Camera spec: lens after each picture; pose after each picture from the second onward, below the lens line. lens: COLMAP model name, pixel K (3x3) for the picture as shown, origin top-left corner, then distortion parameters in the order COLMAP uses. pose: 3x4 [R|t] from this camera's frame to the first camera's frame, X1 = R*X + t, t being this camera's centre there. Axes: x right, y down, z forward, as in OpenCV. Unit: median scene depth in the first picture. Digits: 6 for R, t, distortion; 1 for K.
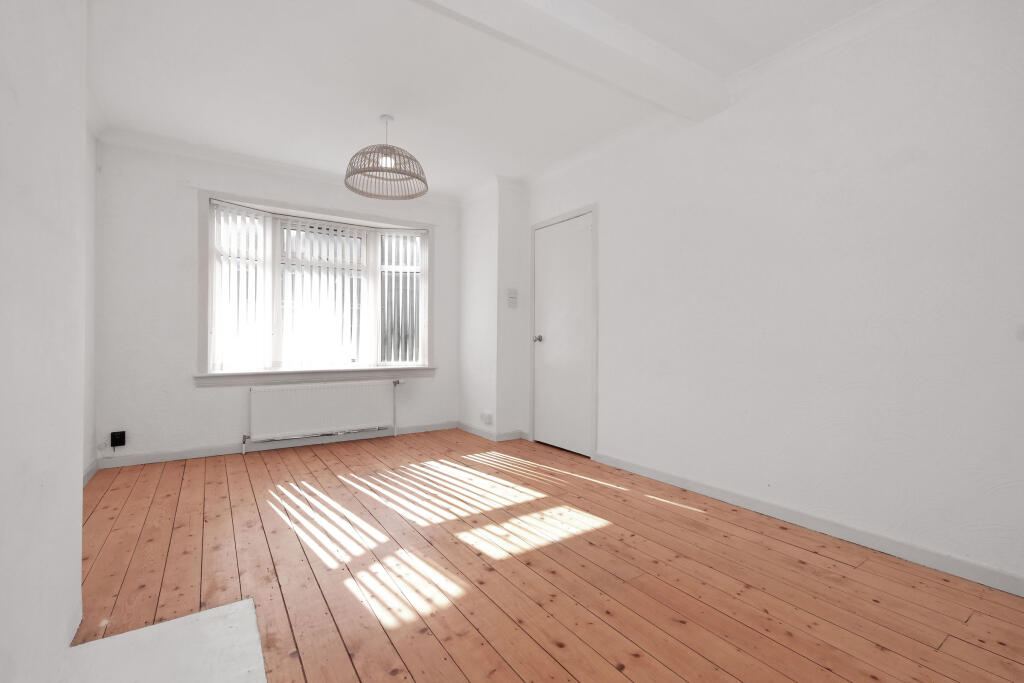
lens RADIAL K [[445.6, 0, 512.0], [0, 445.6, 340.0], [0, 0, 1]] dist [-0.002059, 0.000259]
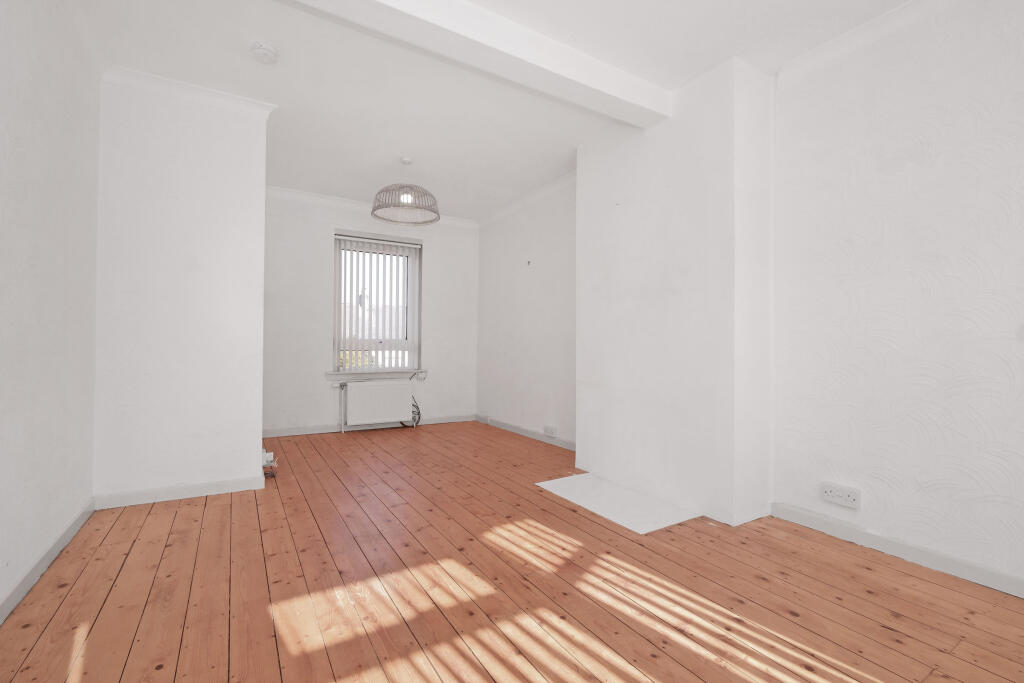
lens RADIAL K [[445.6, 0, 511.1], [0, 445.6, 341.3], [0, 0, 1]] dist [-0.002059, 0.000259]
pose [[-0.999115, -0.012423, 0.040185, -0.197253], [-0.012373, 0.999922, 0.001483, -0.002571], [-0.040201, 0.000984, -0.999191, 1.955320]]
